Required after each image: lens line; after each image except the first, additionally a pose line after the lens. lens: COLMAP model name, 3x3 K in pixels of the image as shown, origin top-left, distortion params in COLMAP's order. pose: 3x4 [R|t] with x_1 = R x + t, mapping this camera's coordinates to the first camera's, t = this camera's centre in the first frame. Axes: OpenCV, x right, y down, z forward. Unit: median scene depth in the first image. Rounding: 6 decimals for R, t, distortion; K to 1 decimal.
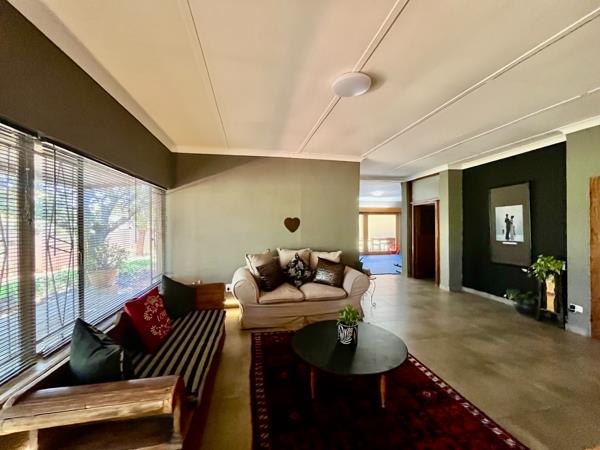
lens RADIAL K [[233.9, 0, 300.0], [0, 233.9, 225.0], [0, 0, 1]] dist [0.000333, 0.000033]
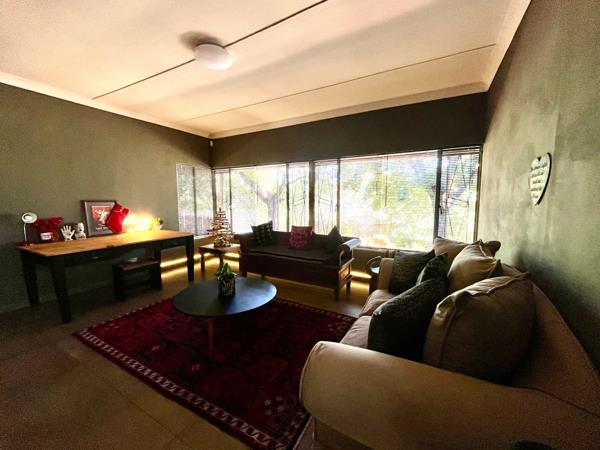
lens RADIAL K [[245.9, 0, 300.0], [0, 245.9, 225.0], [0, 0, 1]] dist [-0.001764, -0.000202]
pose [[-0.638629, 0.079149, -0.765433, 0.961689], [0.000432, 0.994733, 0.102499, 0.059405], [0.769515, 0.065128, -0.635300, 2.238249]]
